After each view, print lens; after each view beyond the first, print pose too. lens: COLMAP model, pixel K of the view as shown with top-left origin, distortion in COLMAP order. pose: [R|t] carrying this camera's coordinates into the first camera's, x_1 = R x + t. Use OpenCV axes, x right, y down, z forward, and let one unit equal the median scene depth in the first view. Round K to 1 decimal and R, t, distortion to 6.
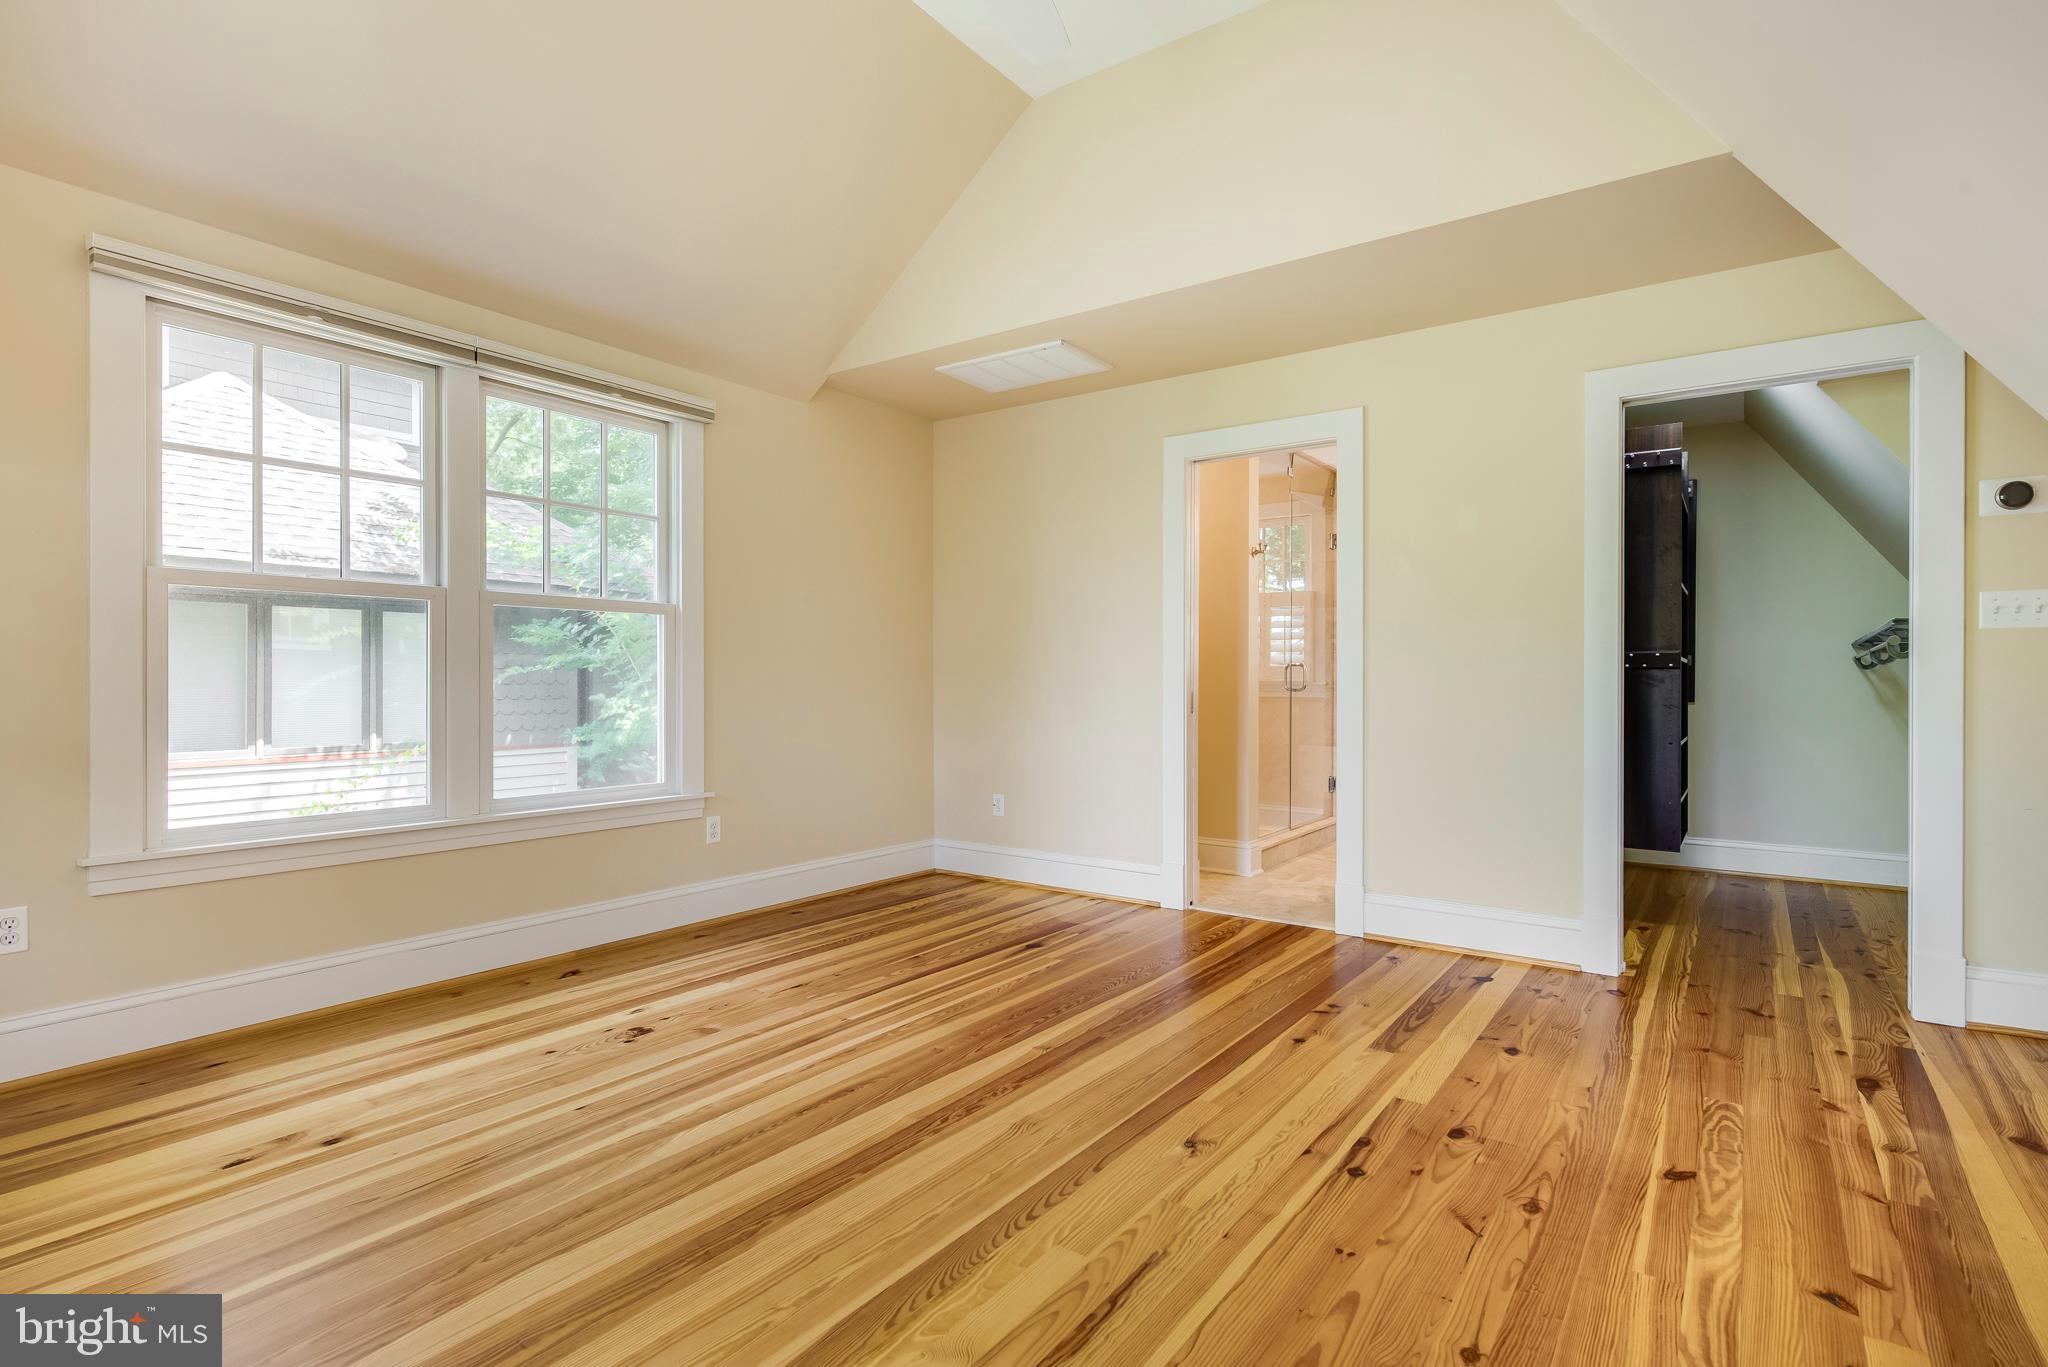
lens RADIAL K [[1011.4, 0, 1024.0], [0, 1011.4, 683.5], [0, 0, 1]] dist [0.002534, 0.000131]
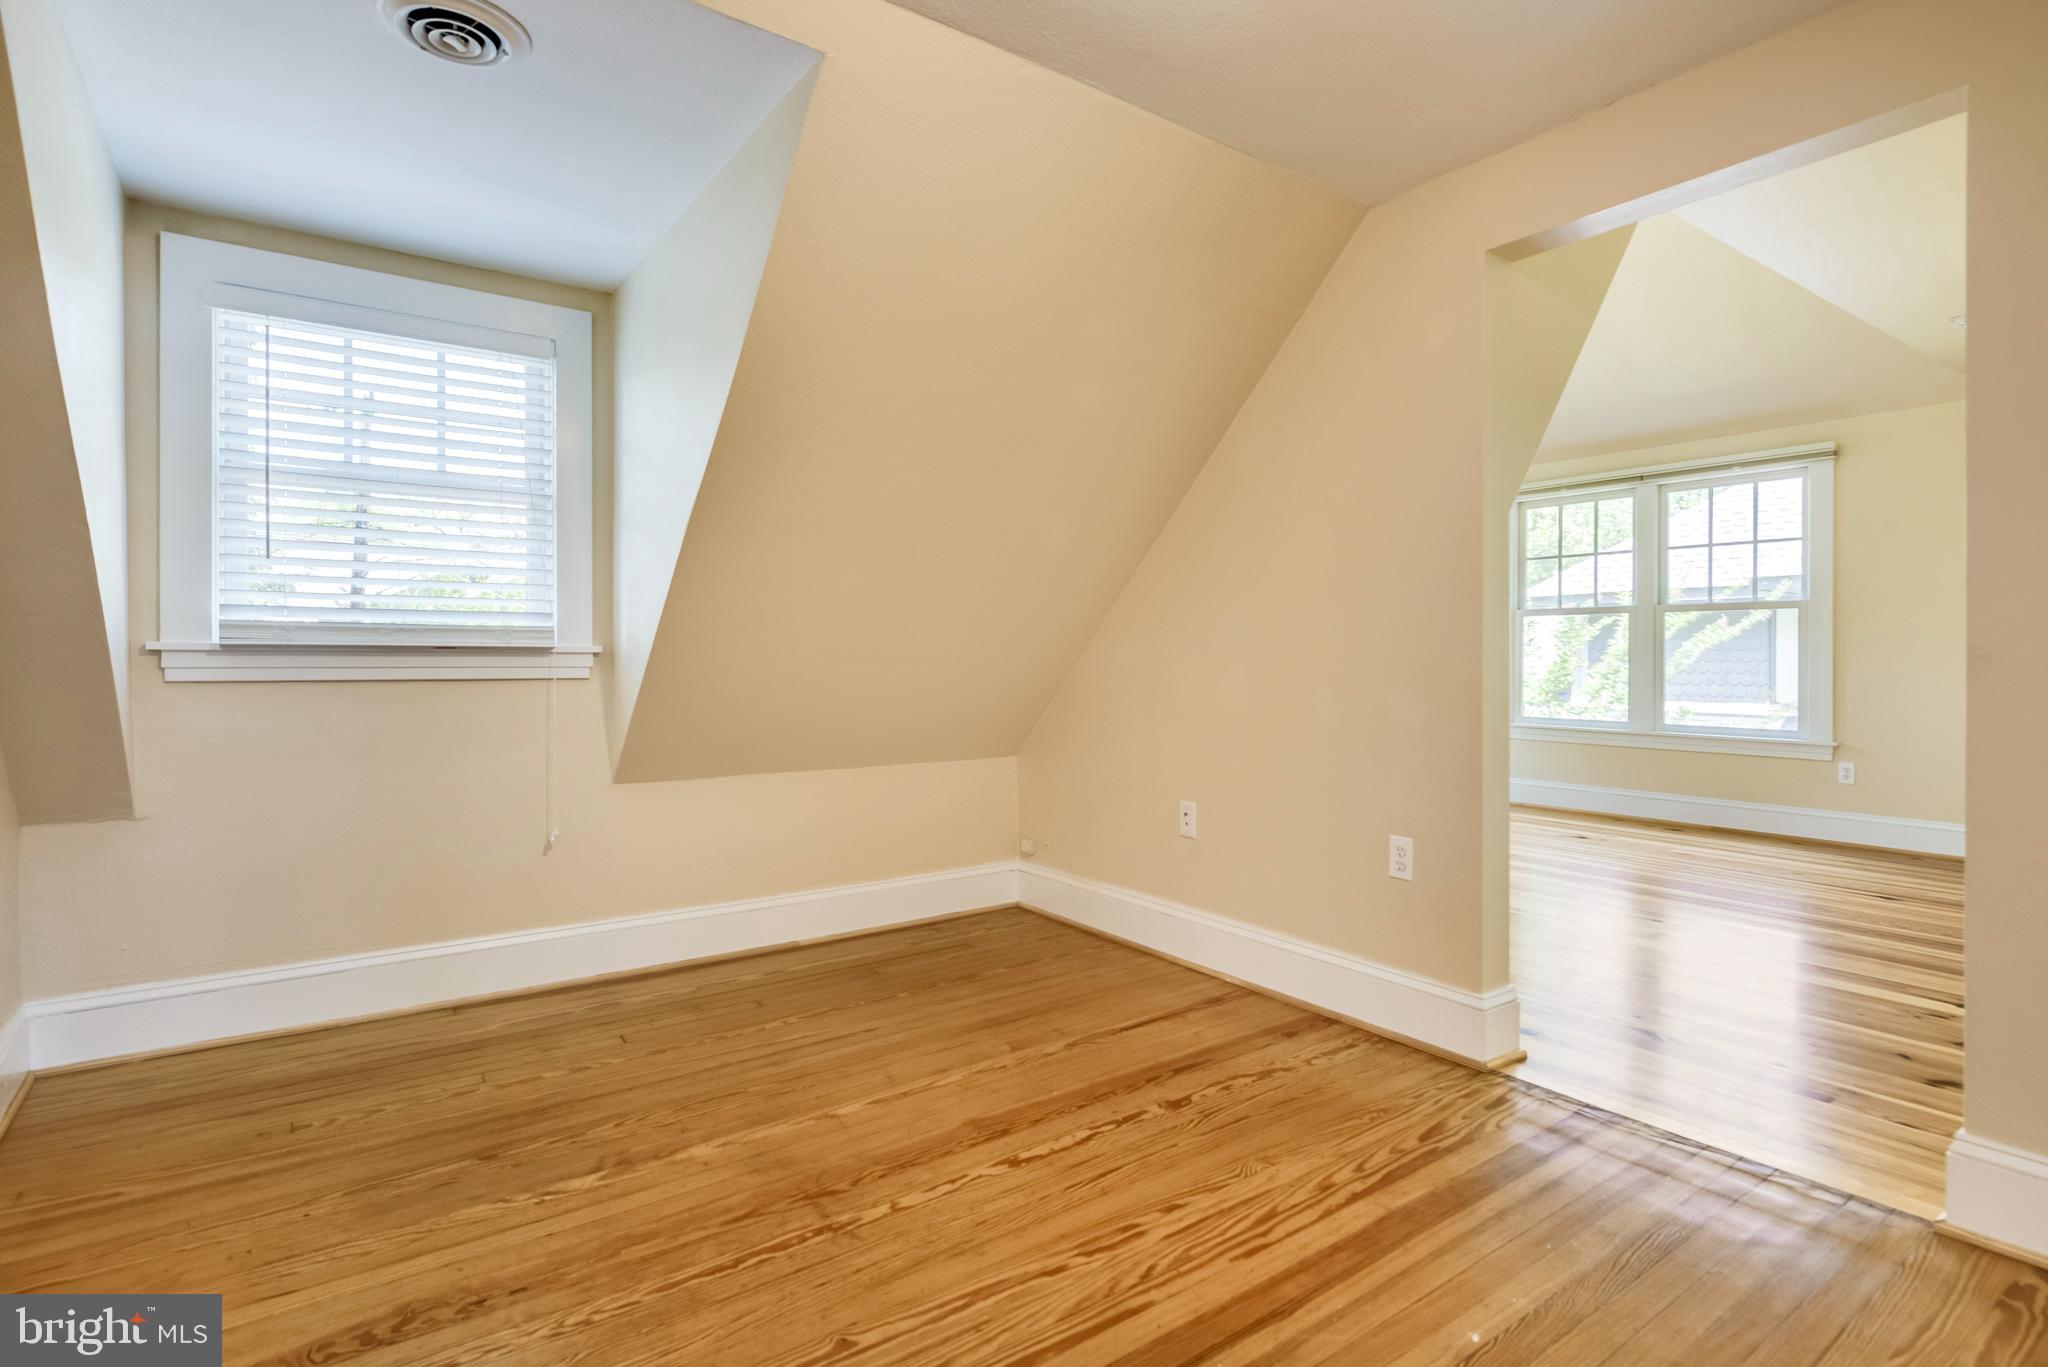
lens RADIAL K [[1004.9, 0, 1020.7], [0, 1004.9, 666.6], [0, 0, 1]] dist [-0.002568, -0.000330]
pose [[-0.323778, 0.009213, -0.946088, 1.768762], [-0.005797, 0.999914, 0.011722, 0.001657], [0.946115, 0.009280, -0.323696, 0.608408]]
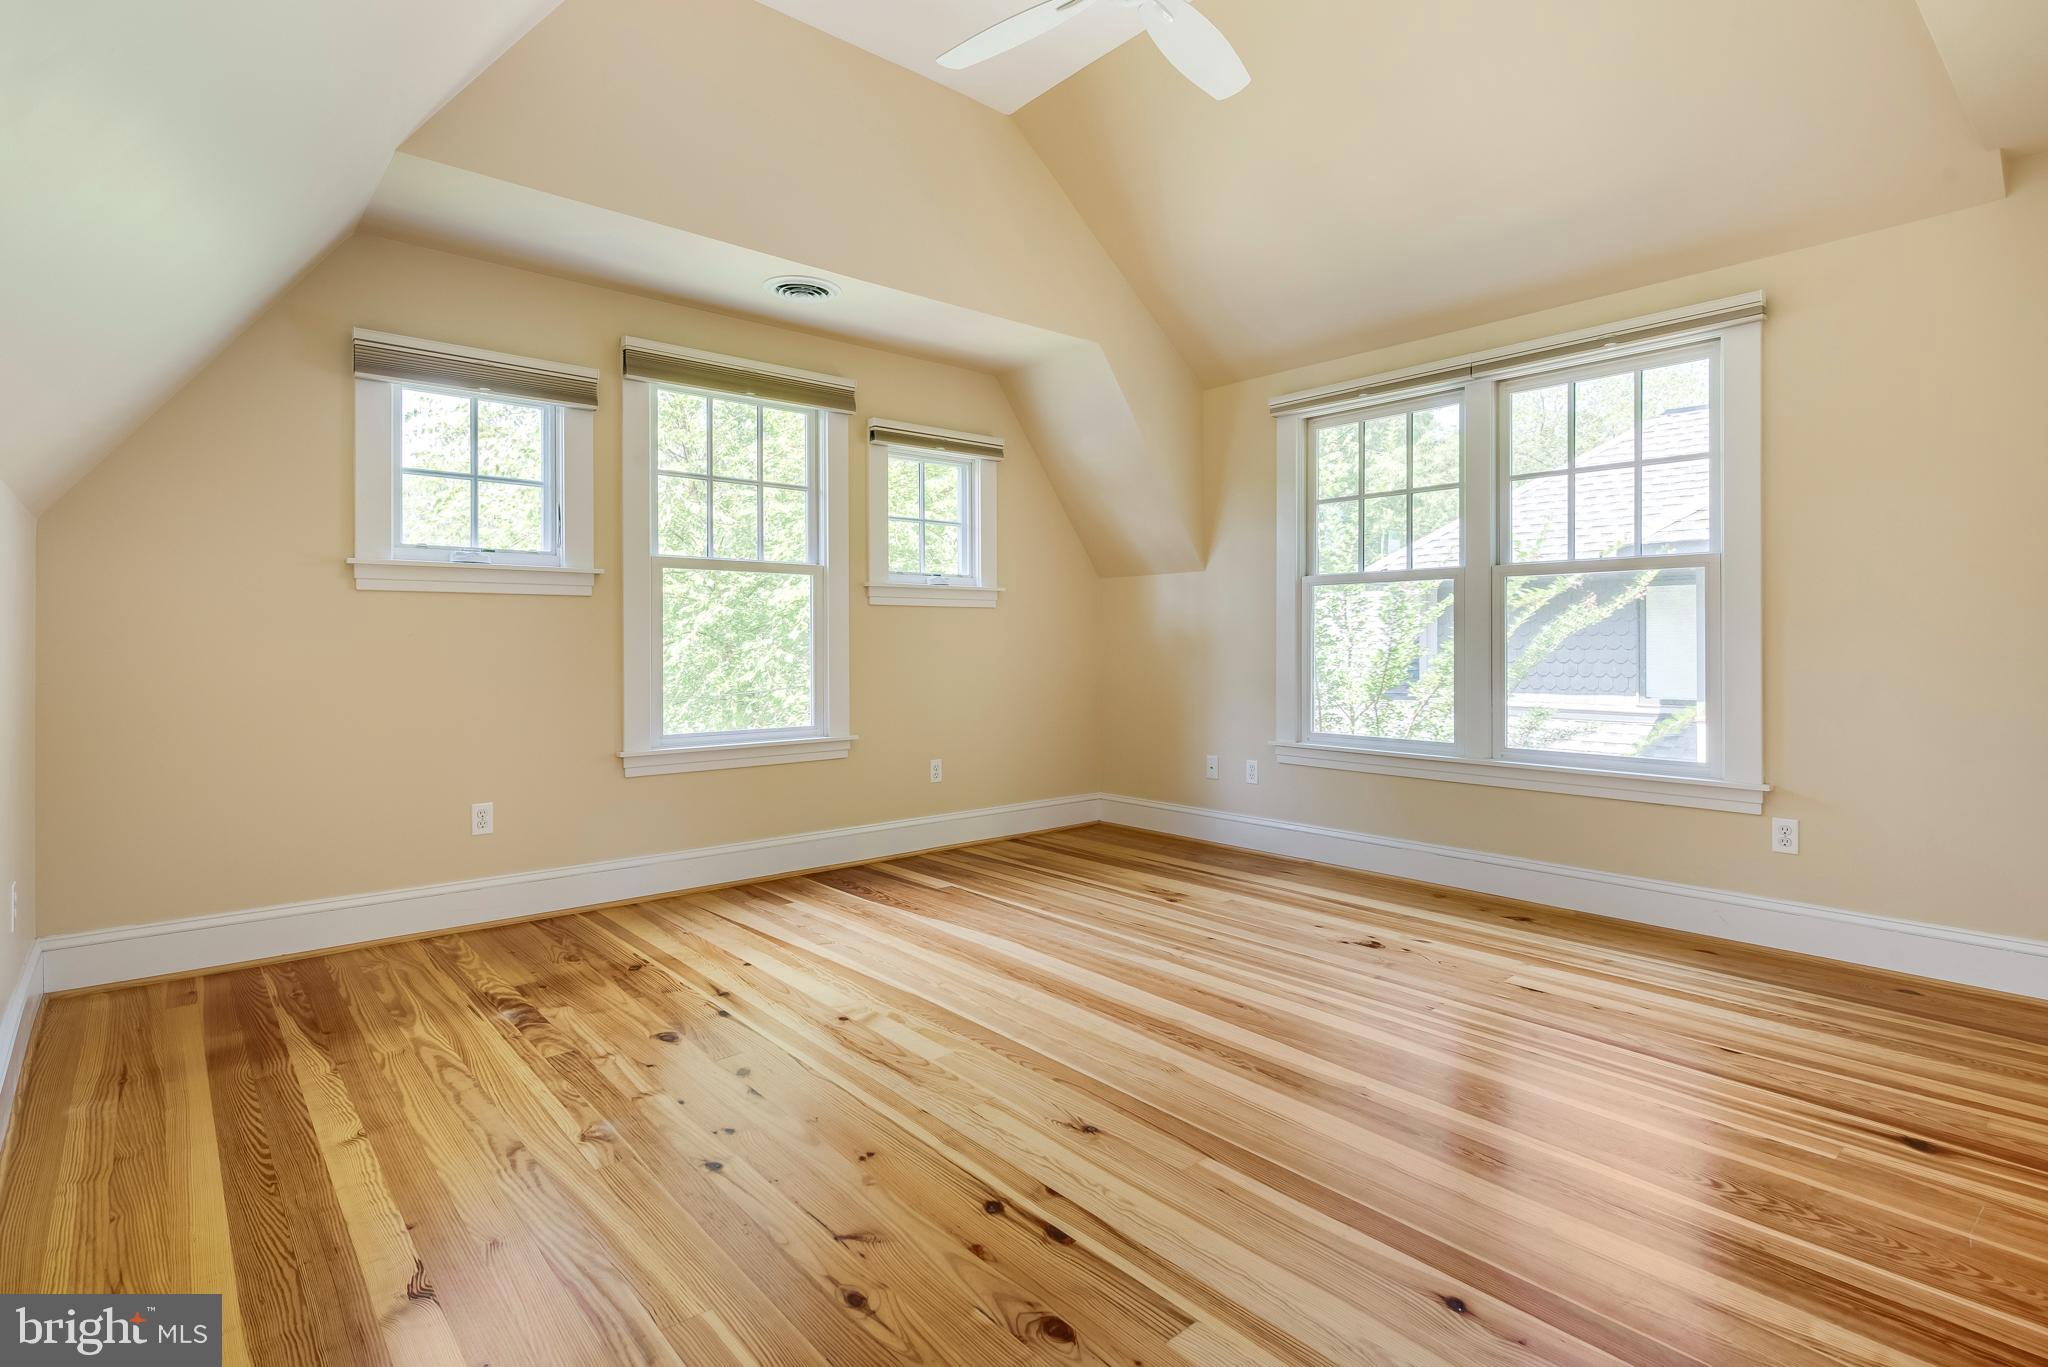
lens RADIAL K [[993.4, 0, 1023.9], [0, 993.4, 645.9], [0, 0, 1]] dist [0.002409, 0.000543]
pose [[-0.231924, 0.001879, -0.972732, 0.825126], [-0.005067, 0.999982, 0.003140, -0.001229], [0.972721, 0.005657, -0.231911, 0.875403]]
